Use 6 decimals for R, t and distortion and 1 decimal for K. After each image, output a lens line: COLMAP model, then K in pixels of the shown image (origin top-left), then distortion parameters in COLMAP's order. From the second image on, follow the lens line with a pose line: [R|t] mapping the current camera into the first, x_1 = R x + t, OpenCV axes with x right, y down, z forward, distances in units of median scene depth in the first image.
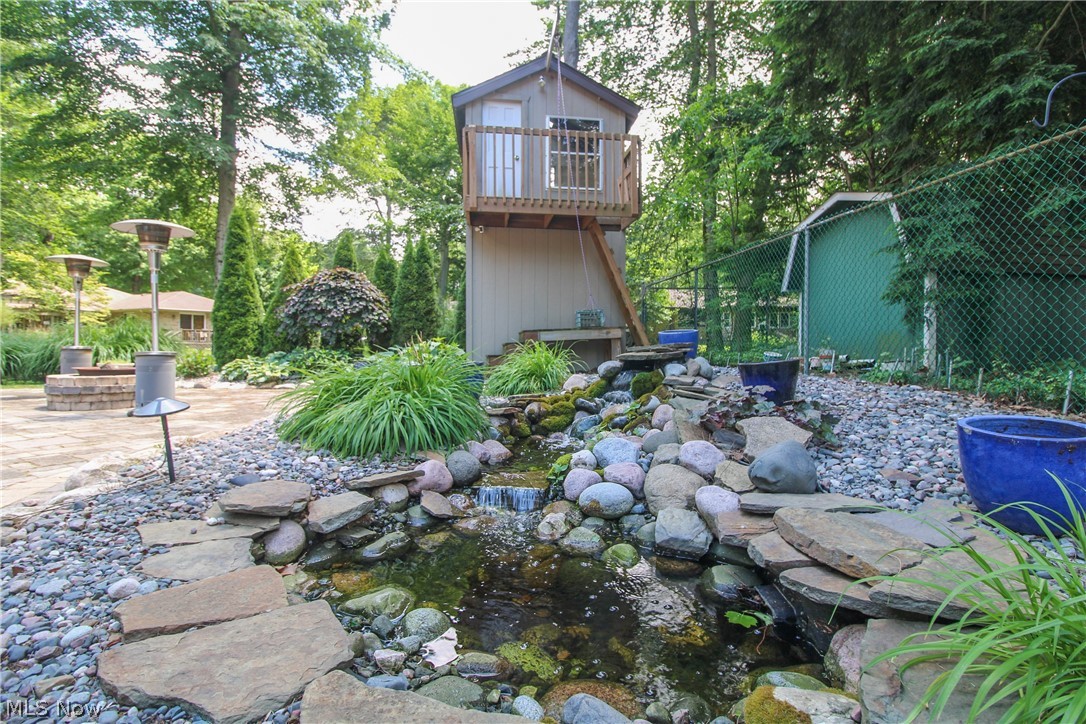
lens RADIAL K [[511.2, 0, 546.9], [0, 511.2, 346.8], [0, 0, 1]] dist [-0.024358, -0.000941]
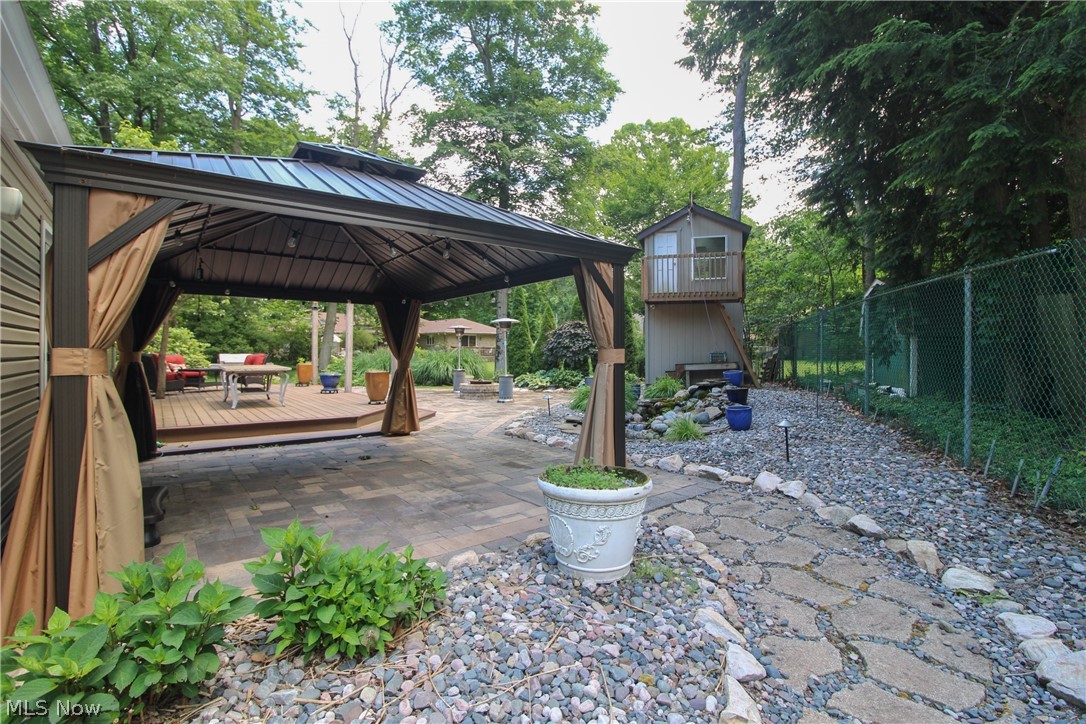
lens RADIAL K [[511.2, 0, 546.9], [0, 511.2, 346.8], [0, 0, 1]] dist [-0.024358, -0.000941]
pose [[0.913791, -0.004256, -0.406163, 0.205543], [-0.000976, 0.999919, -0.012674, -0.053260], [0.406184, 0.011977, 0.913713, -0.631689]]
